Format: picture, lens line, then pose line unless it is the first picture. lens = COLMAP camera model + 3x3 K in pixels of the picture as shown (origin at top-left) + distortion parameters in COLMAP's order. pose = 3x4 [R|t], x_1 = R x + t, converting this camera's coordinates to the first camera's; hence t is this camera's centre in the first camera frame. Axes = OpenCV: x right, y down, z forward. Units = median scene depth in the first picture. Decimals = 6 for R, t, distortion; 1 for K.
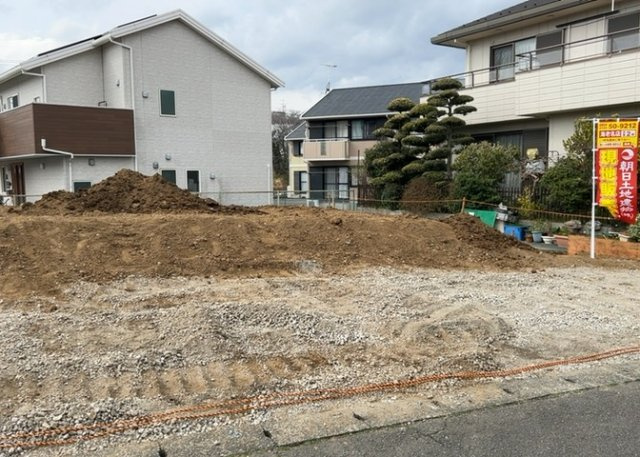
lens RADIAL K [[582.2, 0, 320.6], [0, 582.2, 224.8], [0, 0, 1]] dist [0.111289, -0.221326]
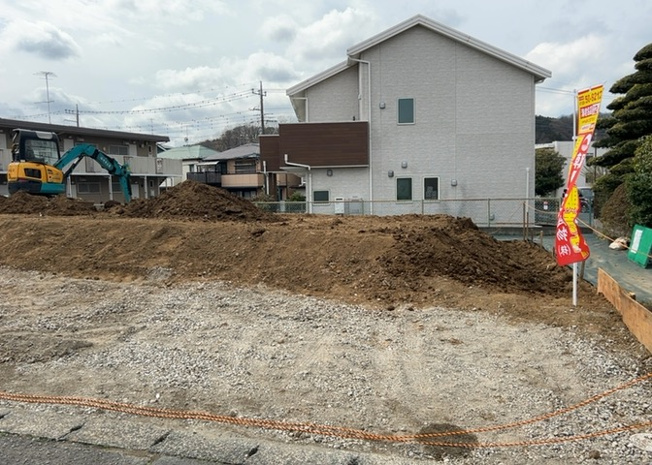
lens RADIAL K [[592.2, 0, 326.0], [0, 592.2, 232.5], [0, 0, 1]] dist [0.093276, -0.155409]
pose [[0.753205, 0.040229, -0.656555, 0.478949], [-0.040013, 0.999082, 0.015313, -0.015497], [0.656568, 0.014736, 0.754123, 0.223684]]
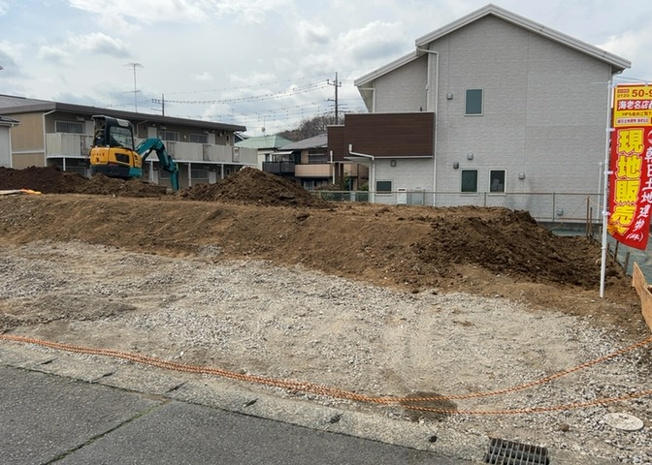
lens RADIAL K [[592.2, 0, 326.0], [0, 592.2, 232.5], [0, 0, 1]] dist [0.093276, -0.155409]
pose [[0.661958, 0.074679, -0.745811, 0.523249], [-0.070876, 0.996802, 0.036904, -0.011921], [0.746182, 0.028431, 0.665134, 0.230298]]
